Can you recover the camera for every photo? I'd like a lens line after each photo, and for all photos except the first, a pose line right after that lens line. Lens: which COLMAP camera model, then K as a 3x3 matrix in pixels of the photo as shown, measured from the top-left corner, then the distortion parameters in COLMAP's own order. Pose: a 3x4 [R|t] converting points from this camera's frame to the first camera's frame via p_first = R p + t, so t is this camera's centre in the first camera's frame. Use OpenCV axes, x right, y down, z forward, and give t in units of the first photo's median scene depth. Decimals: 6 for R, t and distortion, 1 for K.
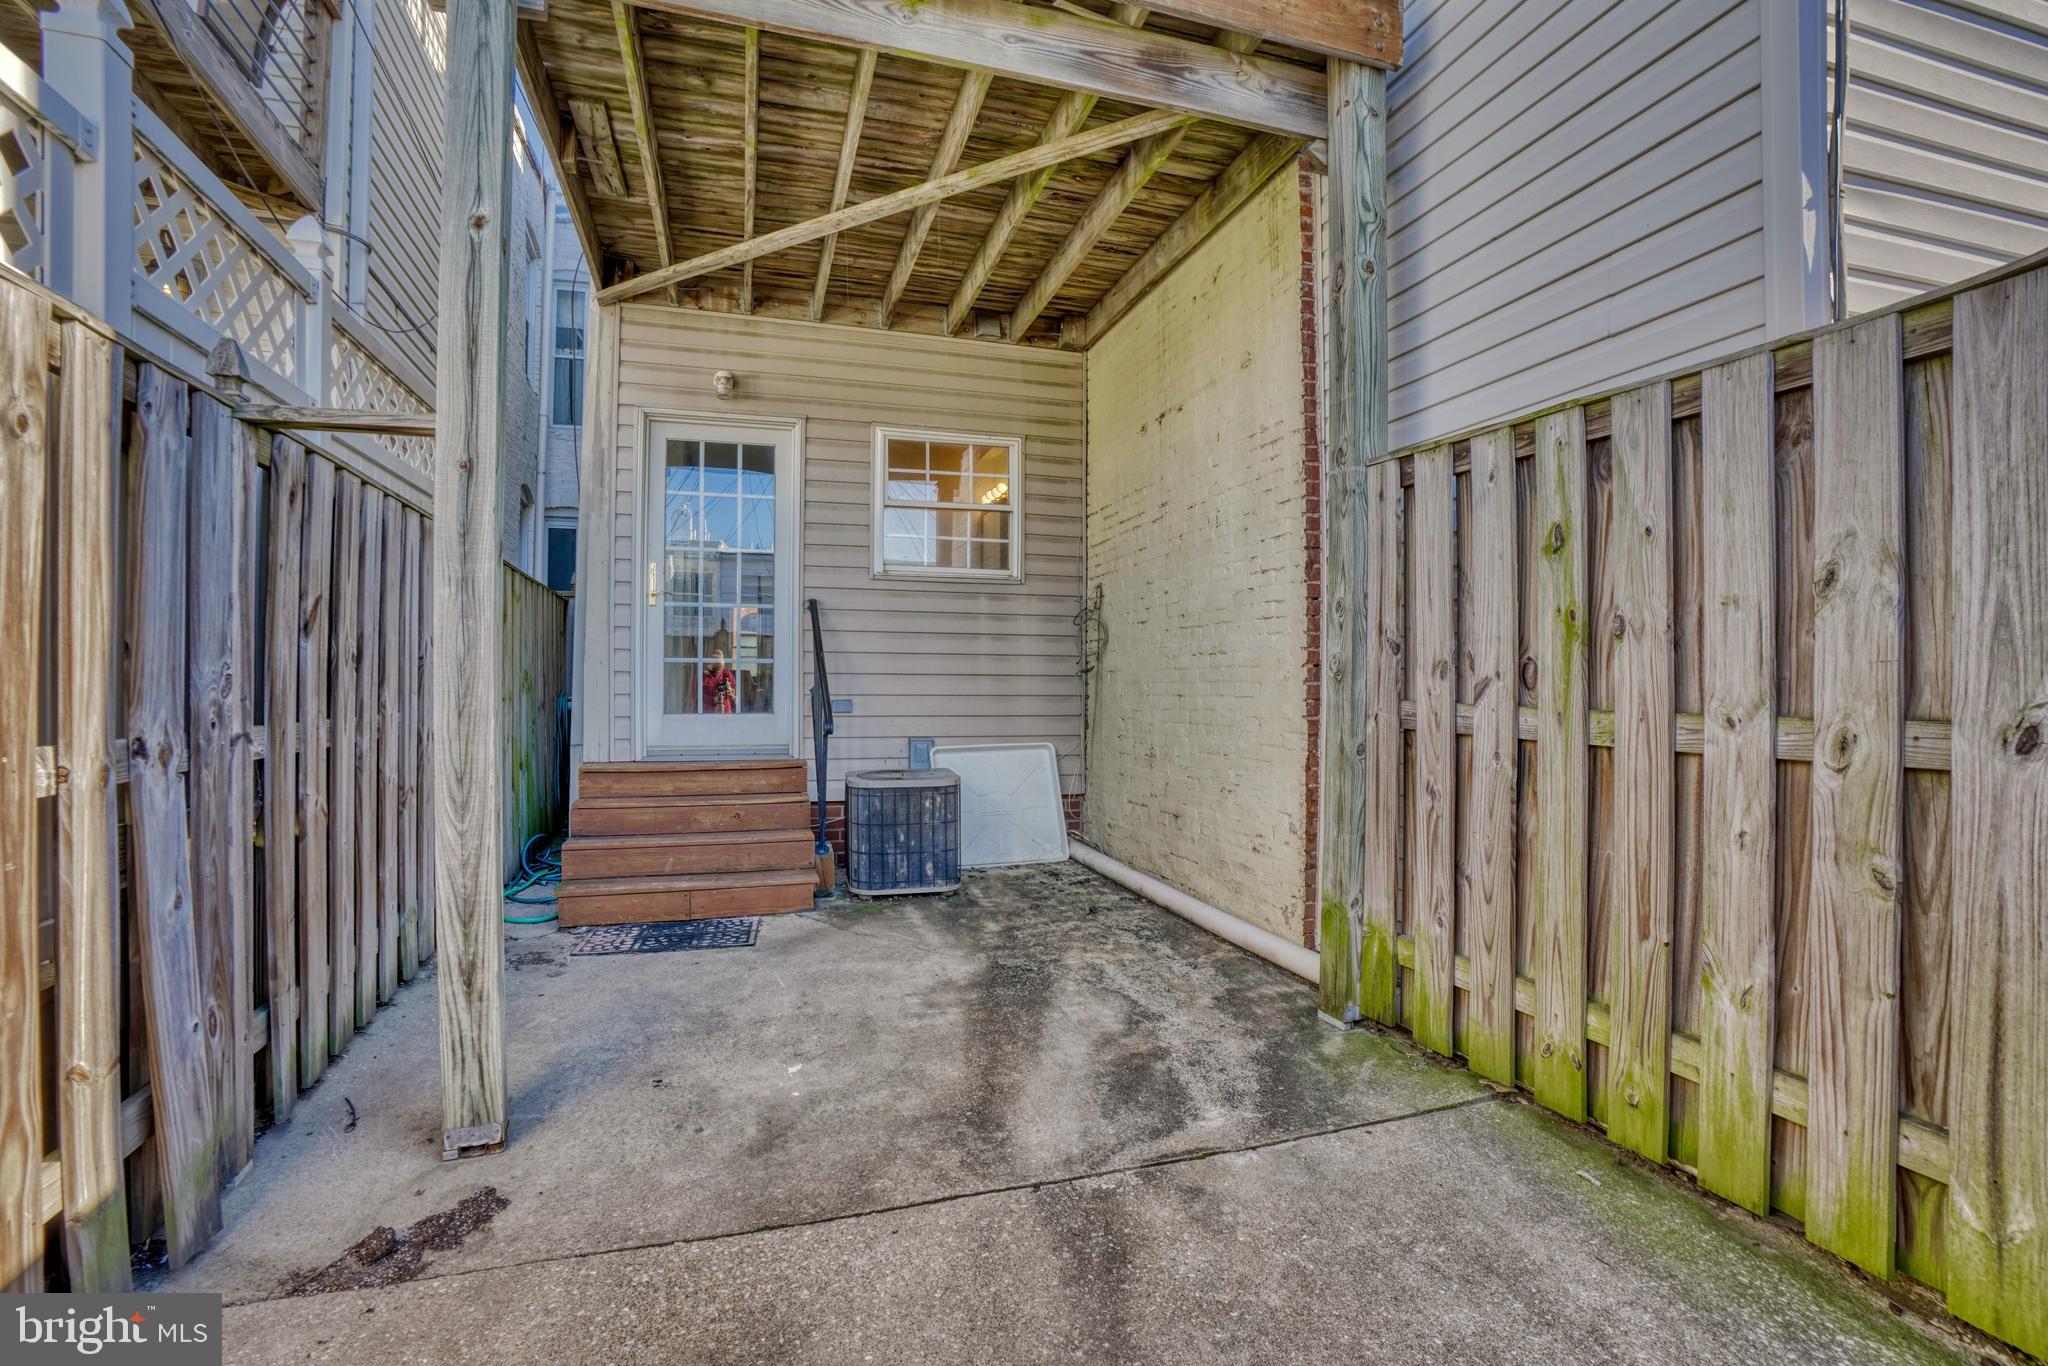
lens RADIAL K [[949.5, 0, 1024.0], [0, 949.5, 683.0], [0, 0, 1]] dist [-0.075519, 0.033936]
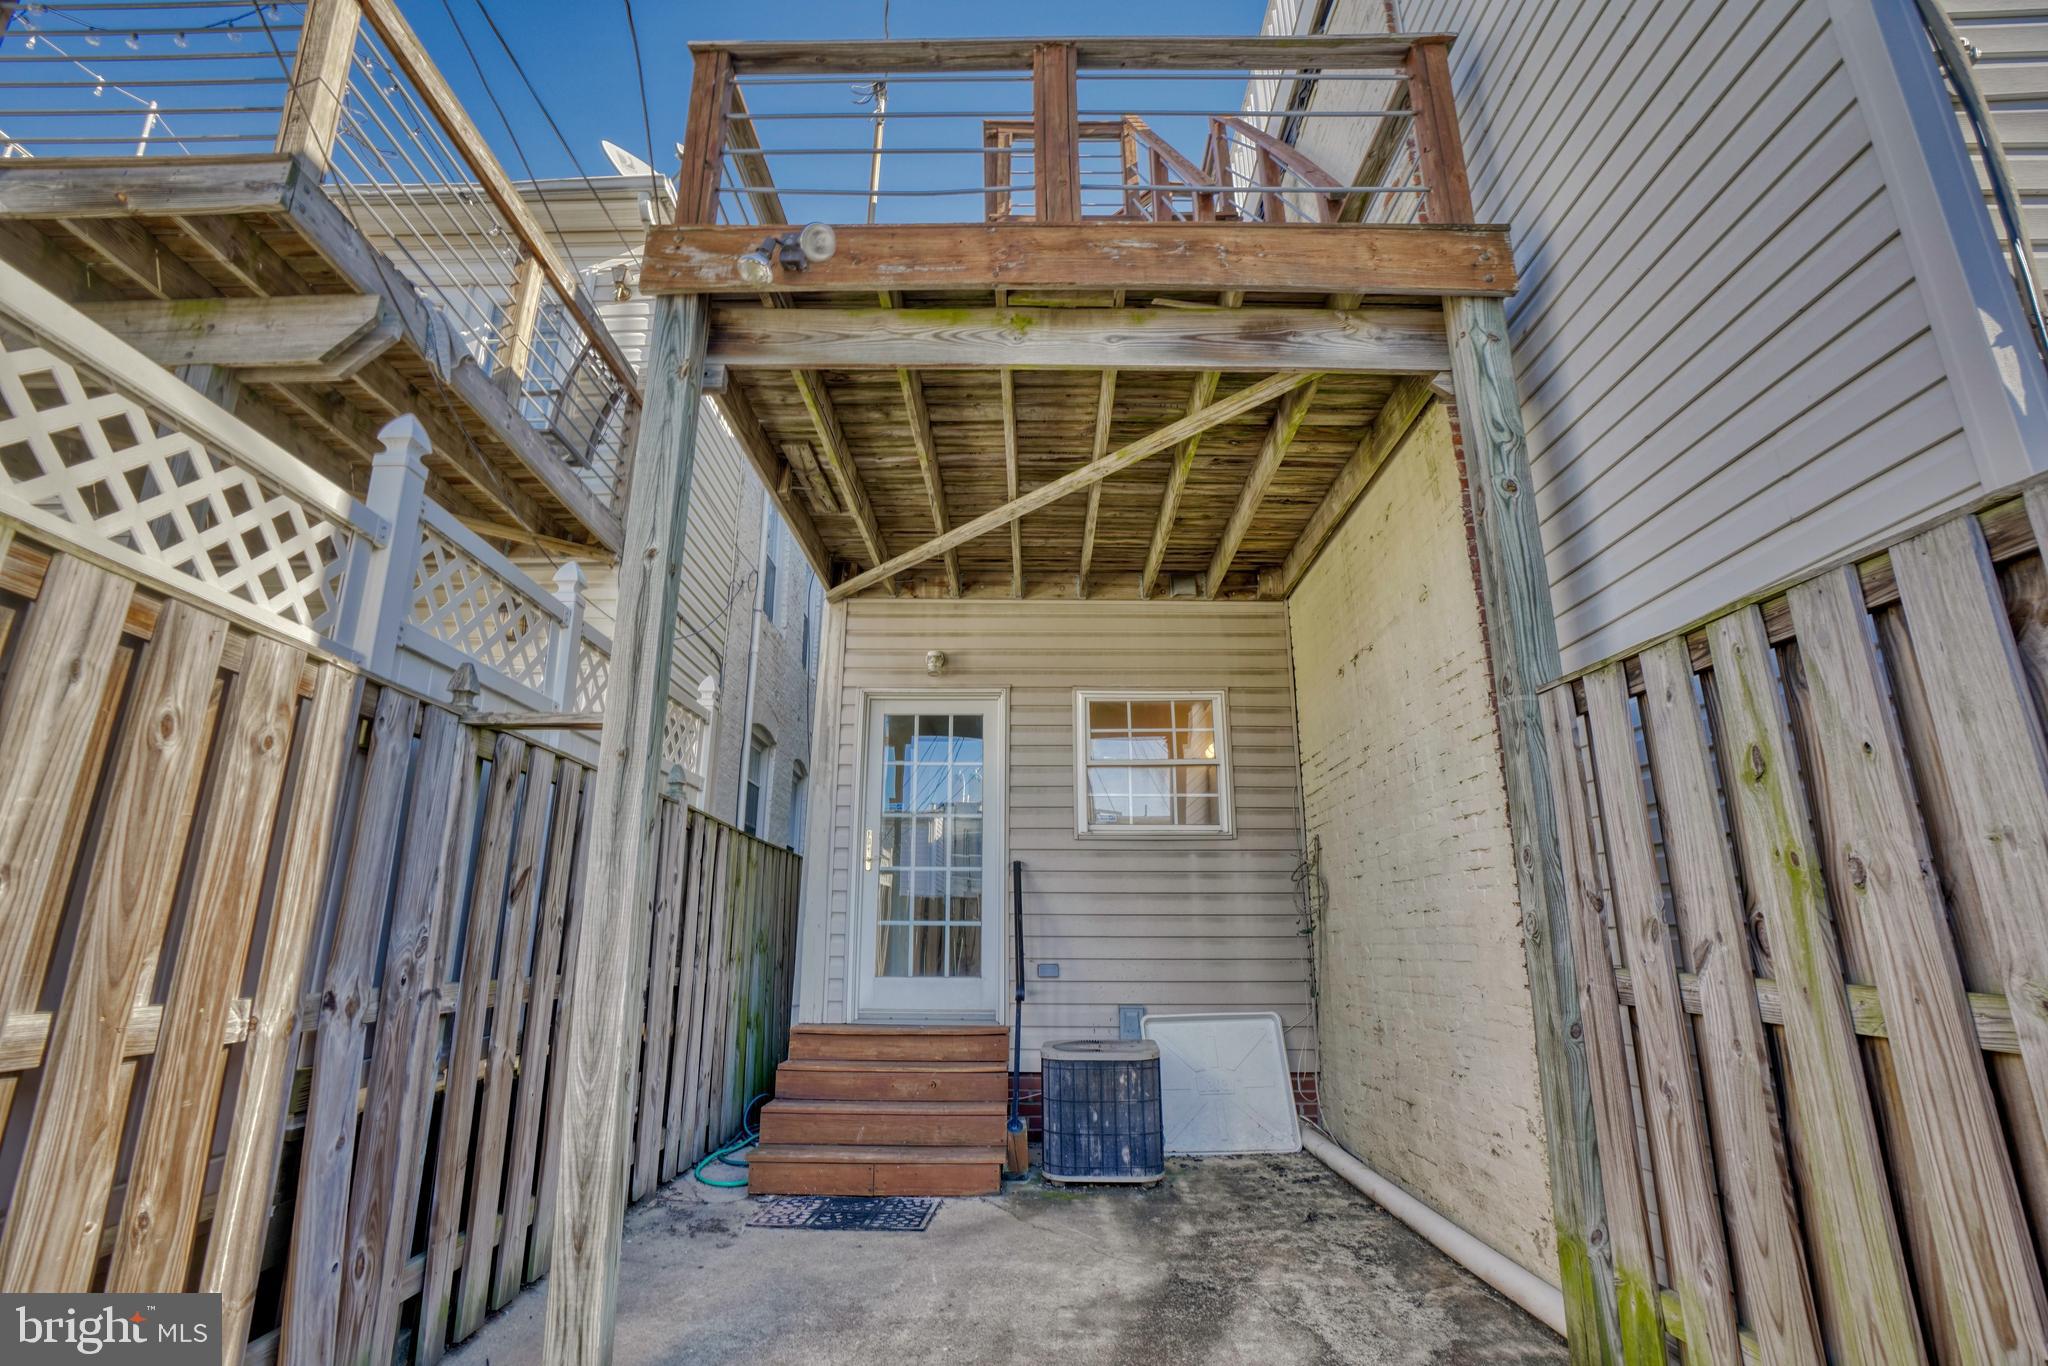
lens RADIAL K [[949.5, 0, 1024.0], [0, 949.5, 683.0], [0, 0, 1]] dist [-0.075519, 0.033936]
pose [[0.953106, -0.078482, -0.292284, 0.147620], [-0.001304, 0.964715, -0.263292, -0.008506], [0.302635, 0.251326, 0.919373, 0.037561]]
